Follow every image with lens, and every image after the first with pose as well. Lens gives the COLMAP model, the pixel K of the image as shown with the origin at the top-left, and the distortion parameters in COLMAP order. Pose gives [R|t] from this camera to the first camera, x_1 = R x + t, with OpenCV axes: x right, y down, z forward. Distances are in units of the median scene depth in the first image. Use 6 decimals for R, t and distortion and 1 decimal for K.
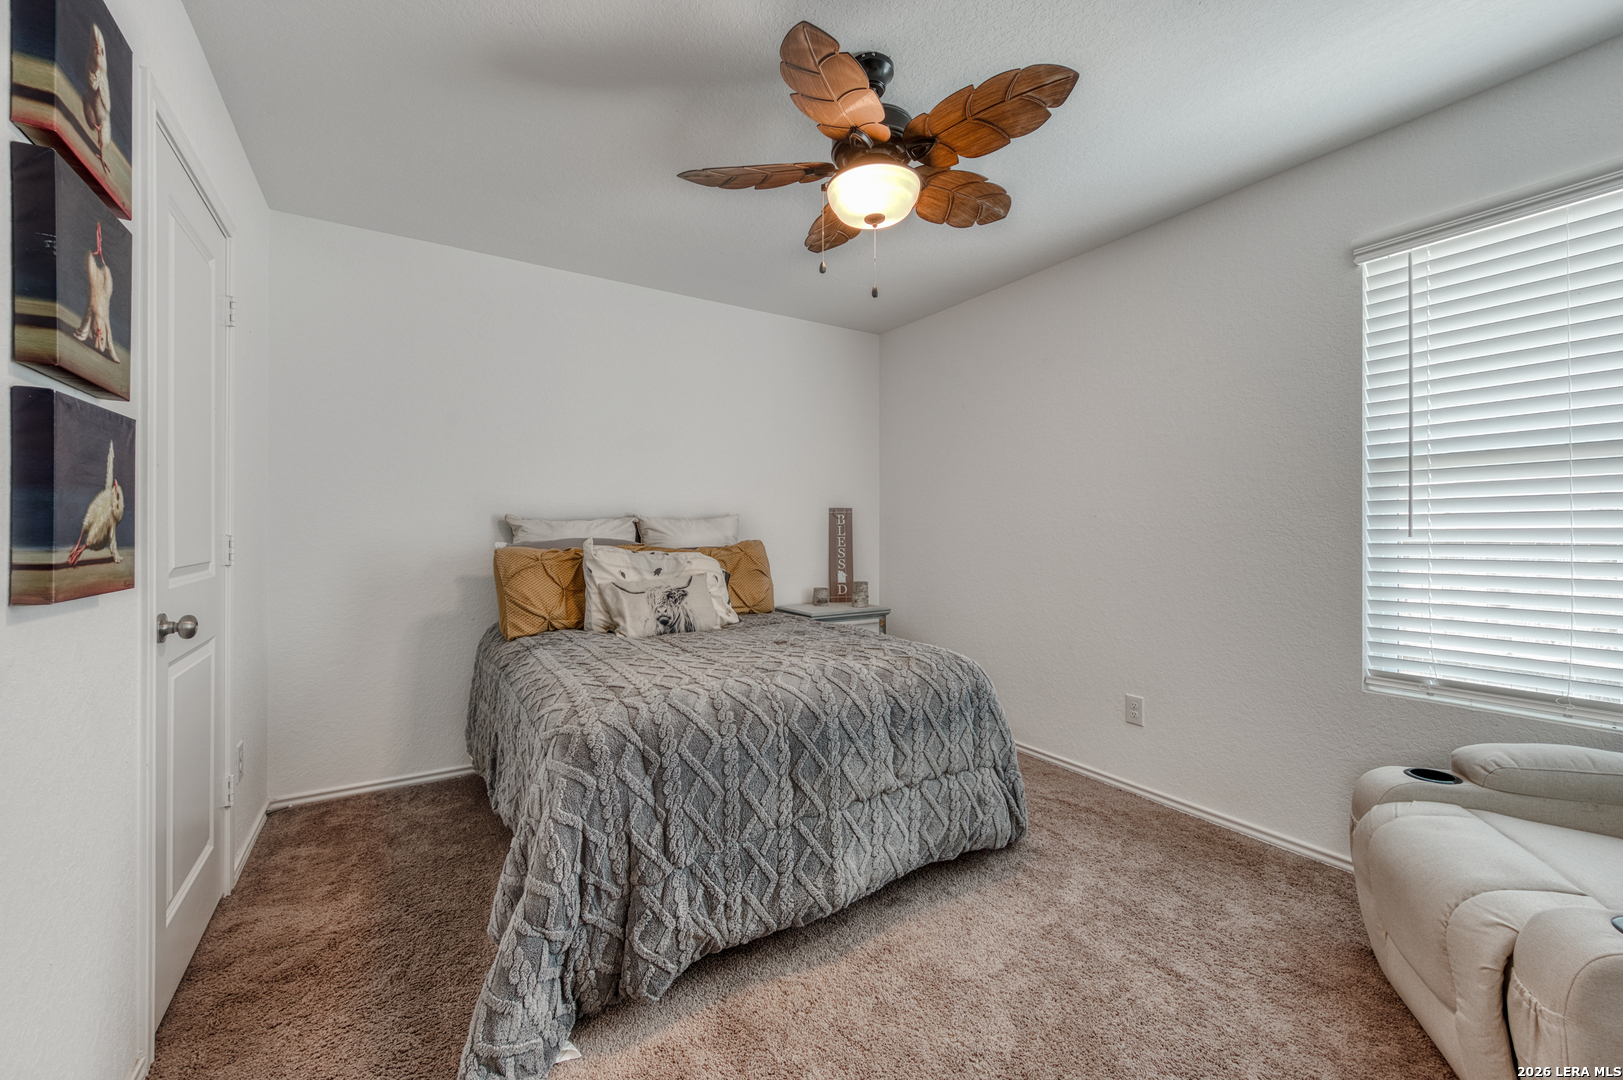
lens RADIAL K [[645.1, 0, 818.0], [0, 645.1, 532.0], [0, 0, 1]] dist [-0.000603, -0.000099]
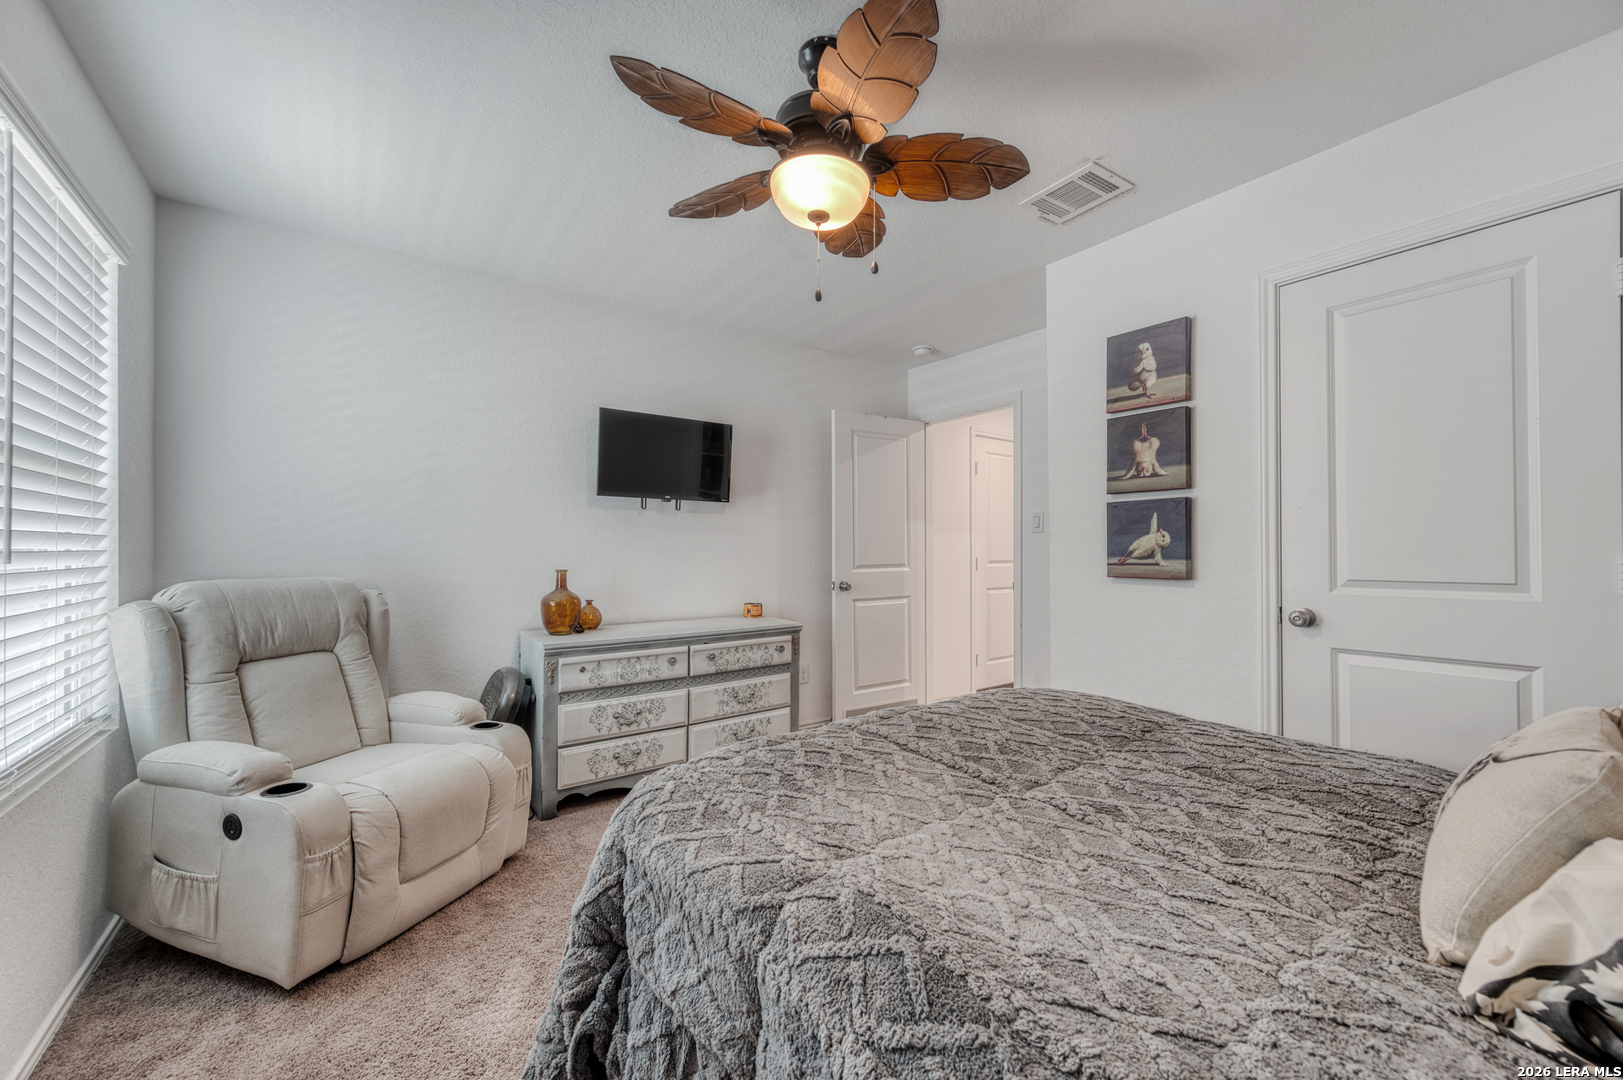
lens RADIAL K [[645.1, 0, 818.0], [0, 645.1, 532.0], [0, 0, 1]] dist [-0.000603, -0.000099]
pose [[-0.998092, -0.002003, -0.061719, 0.213928], [-0.000472, 0.999692, -0.024819, -0.011966], [0.061749, -0.024743, -0.997785, 2.834462]]
